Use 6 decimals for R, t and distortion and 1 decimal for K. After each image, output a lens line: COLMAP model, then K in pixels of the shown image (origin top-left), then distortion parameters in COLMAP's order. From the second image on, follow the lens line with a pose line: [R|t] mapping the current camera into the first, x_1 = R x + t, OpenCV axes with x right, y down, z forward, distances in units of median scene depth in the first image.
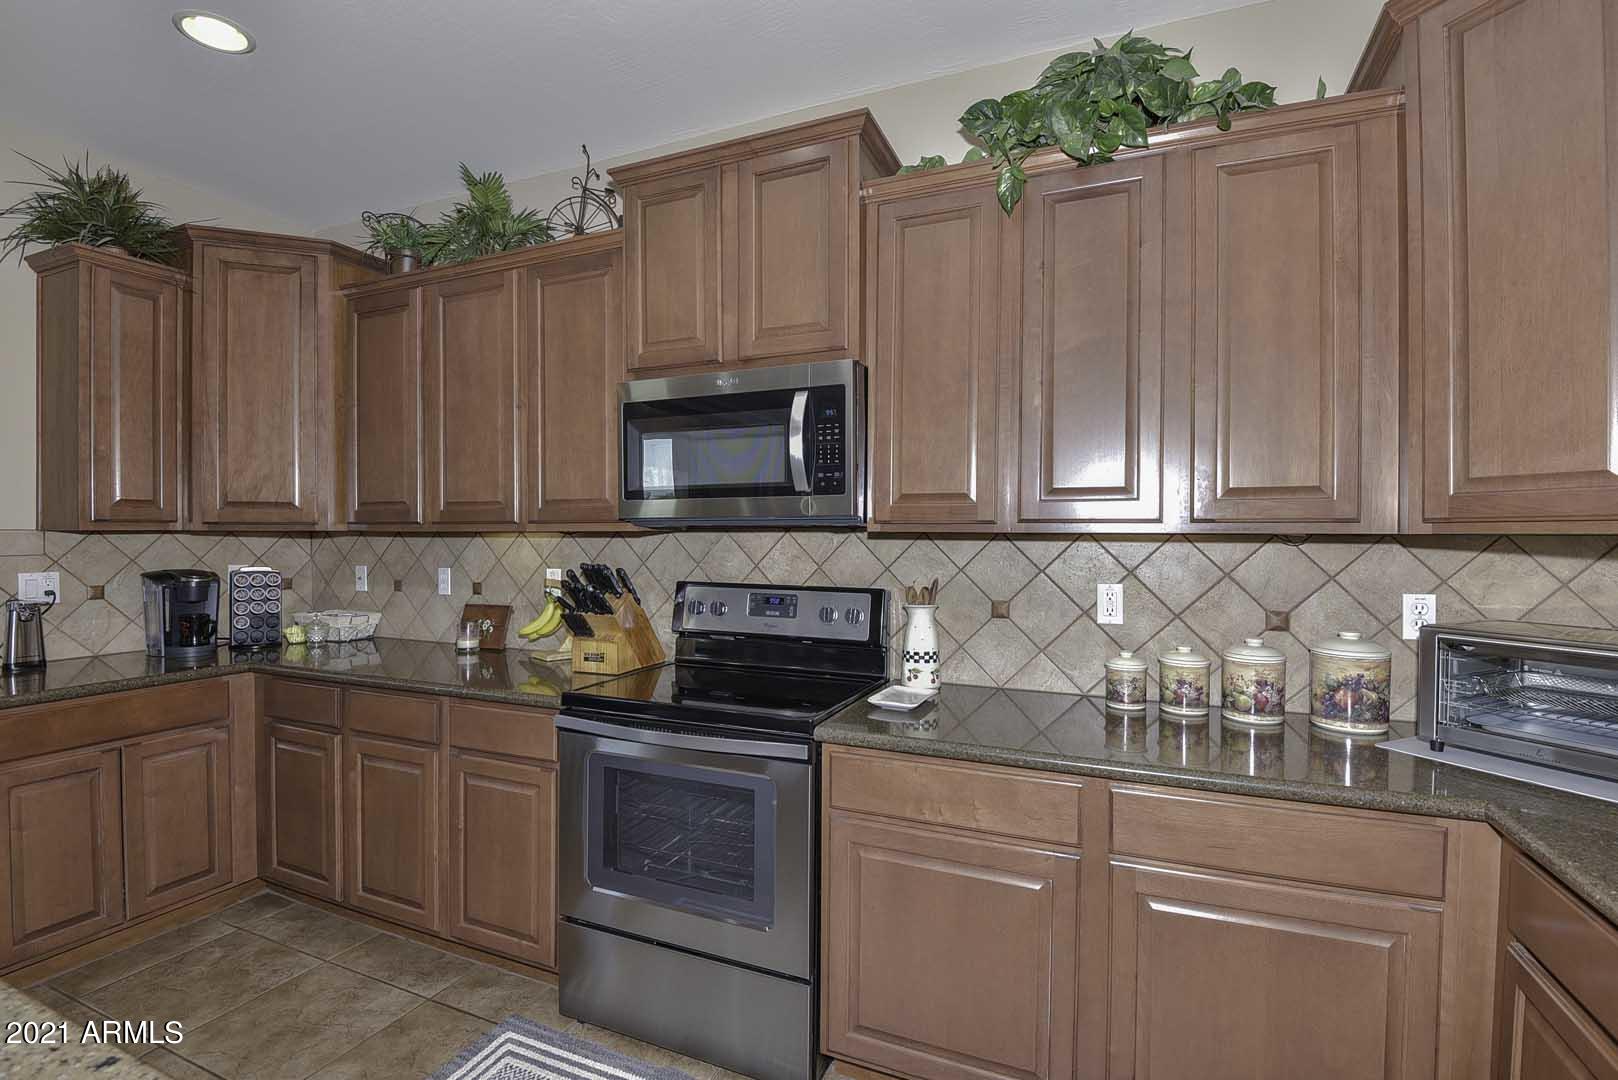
lens RADIAL K [[737.6, 0, 805.5], [0, 737.6, 545.8], [0, 0, 1]] dist [-0.028053, -0.000708]
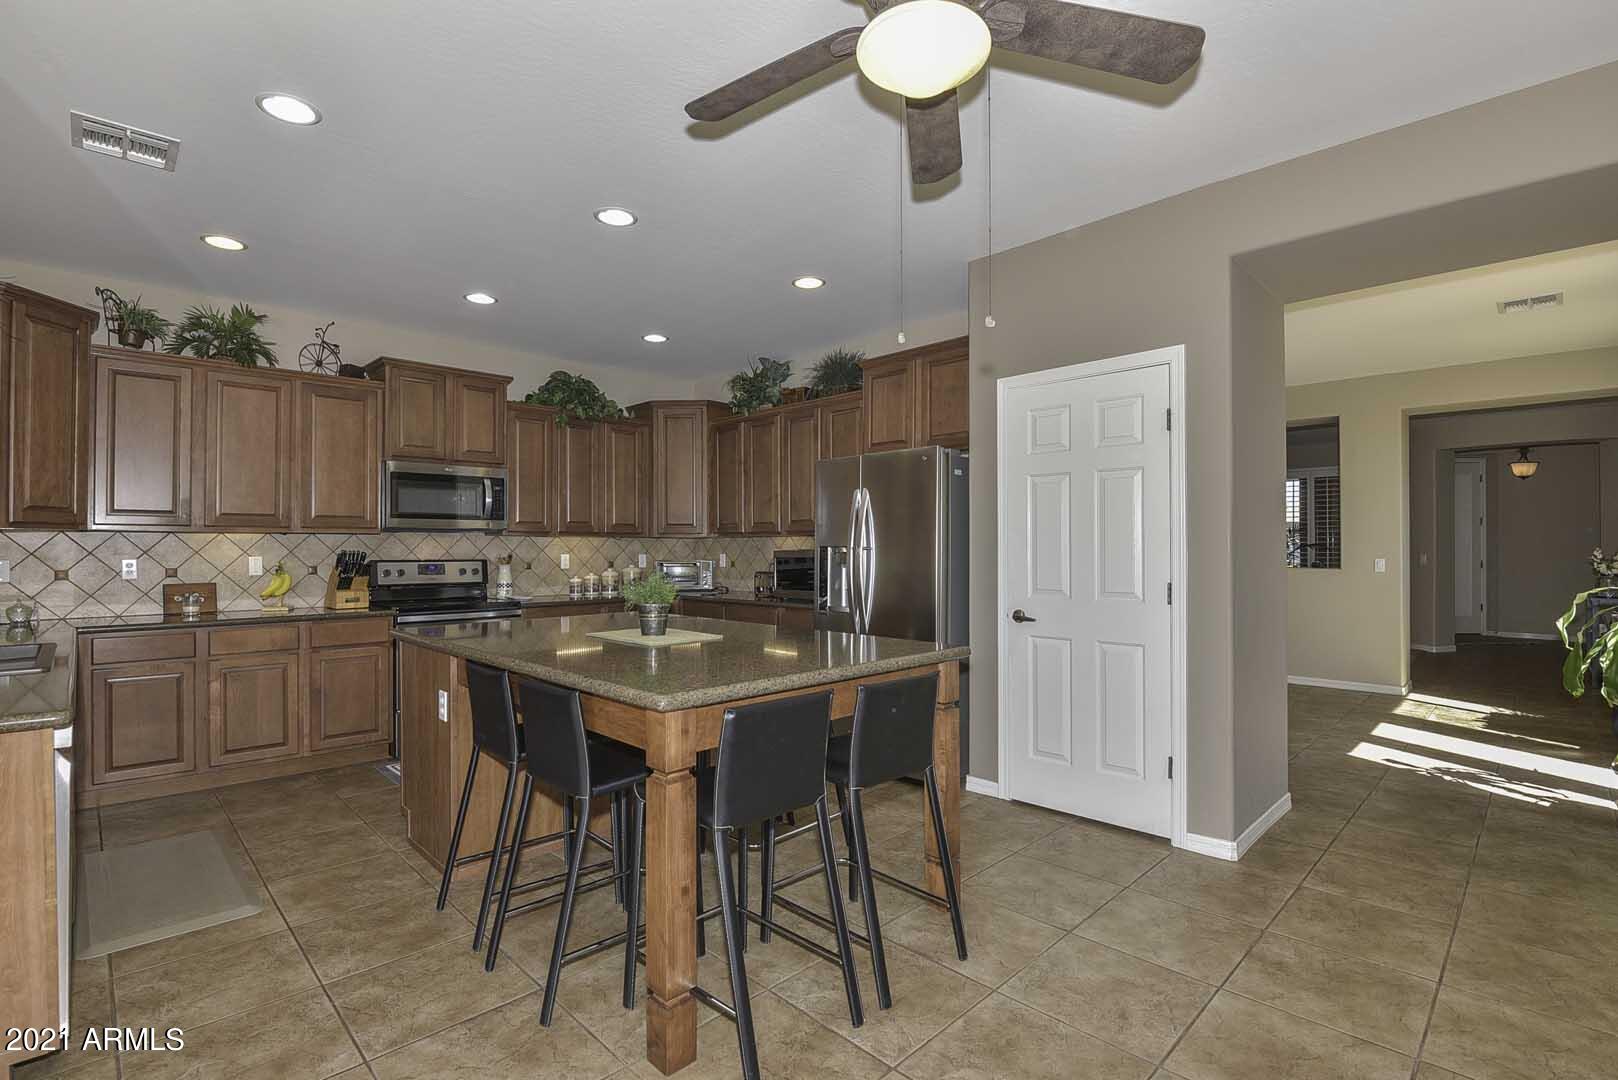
lens RADIAL K [[737.6, 0, 805.5], [0, 737.6, 545.8], [0, 0, 1]] dist [-0.028053, -0.000708]
pose [[0.362172, 0.002709, 0.932107, -1.638371], [0.016828, 0.999814, -0.009444, 0.049821], [-0.931959, 0.019105, 0.362059, -0.794632]]
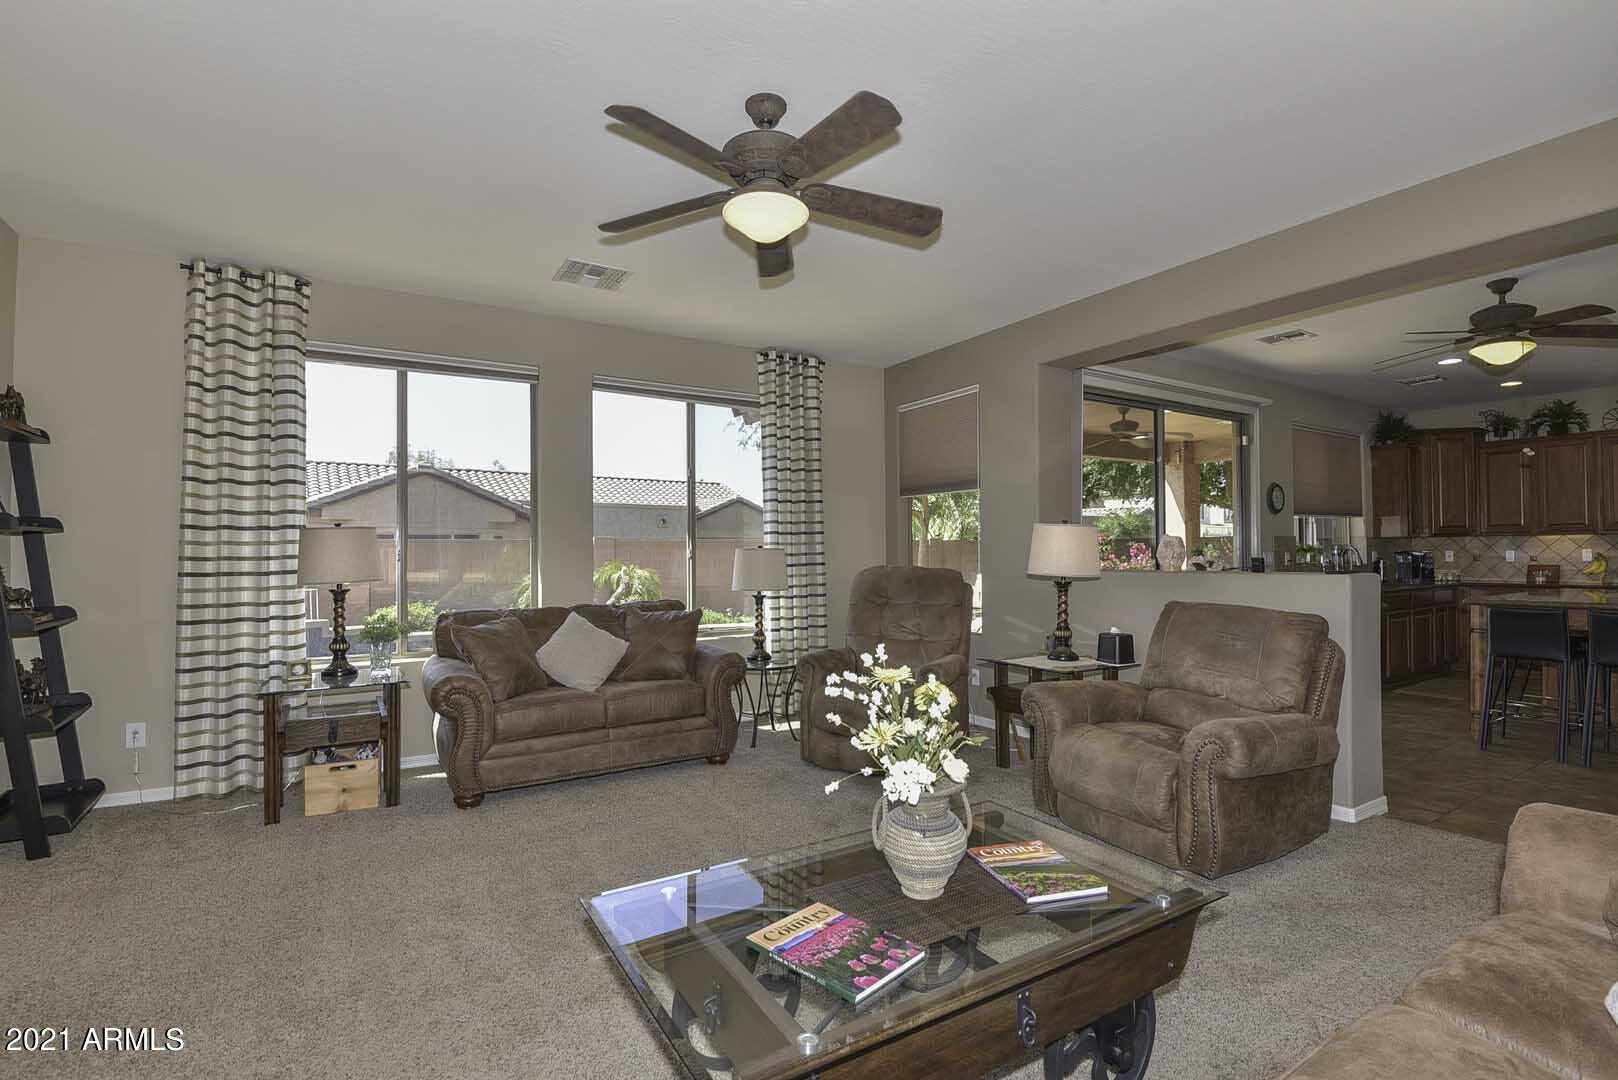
lens RADIAL K [[737.6, 0, 805.5], [0, 737.6, 545.8], [0, 0, 1]] dist [-0.028053, -0.000708]
pose [[0.816650, -0.015128, -0.576936, -1.337888], [-0.004538, 0.999457, -0.032630, 0.131279], [0.577116, 0.029265, 0.816138, -3.003760]]
